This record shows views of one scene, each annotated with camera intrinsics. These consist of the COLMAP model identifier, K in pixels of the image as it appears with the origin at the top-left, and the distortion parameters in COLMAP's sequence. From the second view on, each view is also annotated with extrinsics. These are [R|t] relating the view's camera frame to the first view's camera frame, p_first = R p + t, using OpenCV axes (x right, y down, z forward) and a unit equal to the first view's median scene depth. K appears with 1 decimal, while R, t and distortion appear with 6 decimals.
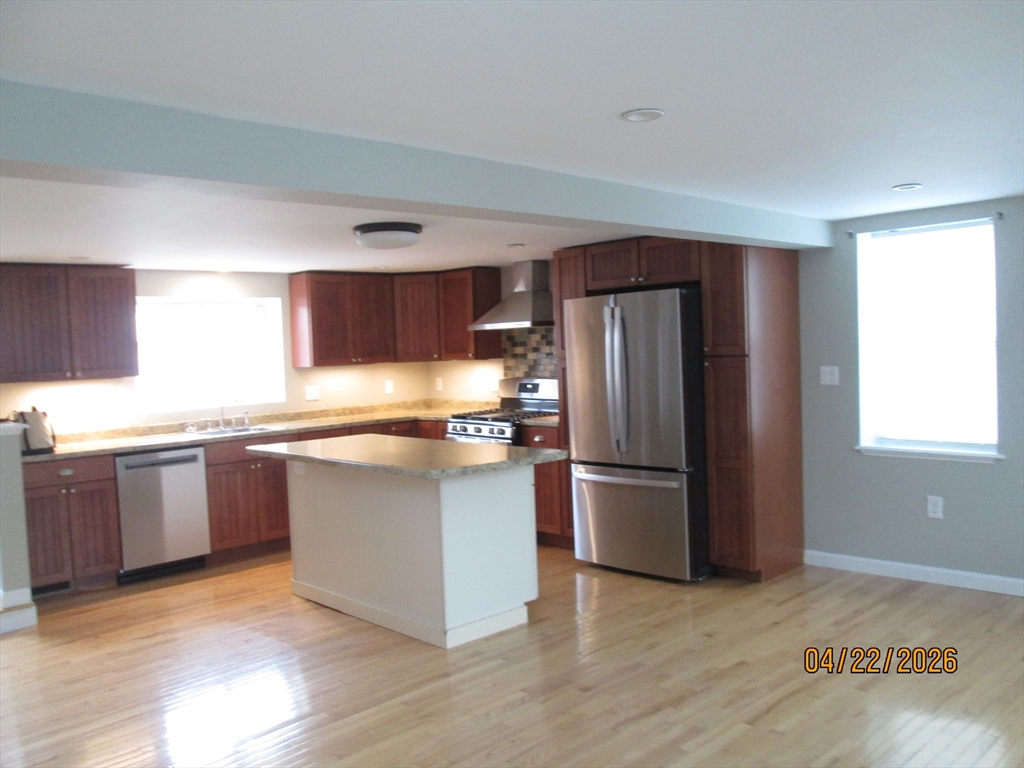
lens RADIAL K [[839.8, 0, 512.0], [0, 839.8, 384.0], [0, 0, 1]] dist [-0.055733, 0.005686]
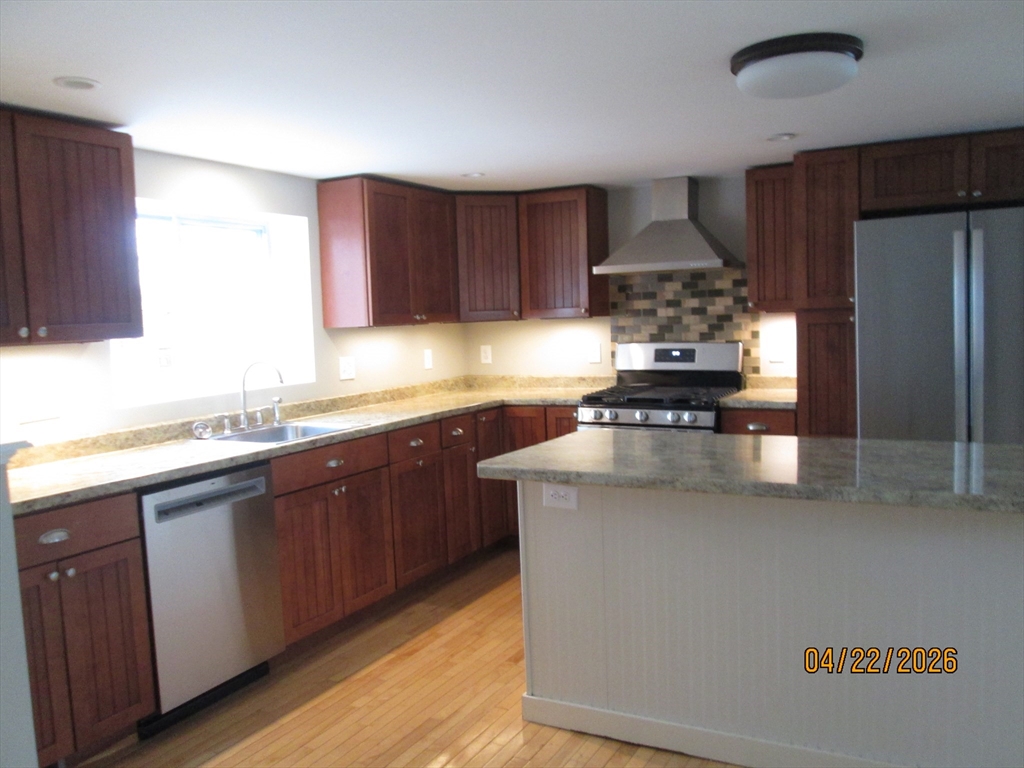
lens RADIAL K [[839.8, 0, 512.0], [0, 839.8, 384.0], [0, 0, 1]] dist [-0.055733, 0.005686]
pose [[0.952017, -0.021066, 0.305321, -0.329031], [0.014169, 0.999592, 0.024788, 0.008909], [-0.305718, -0.019273, 0.951927, 0.357130]]
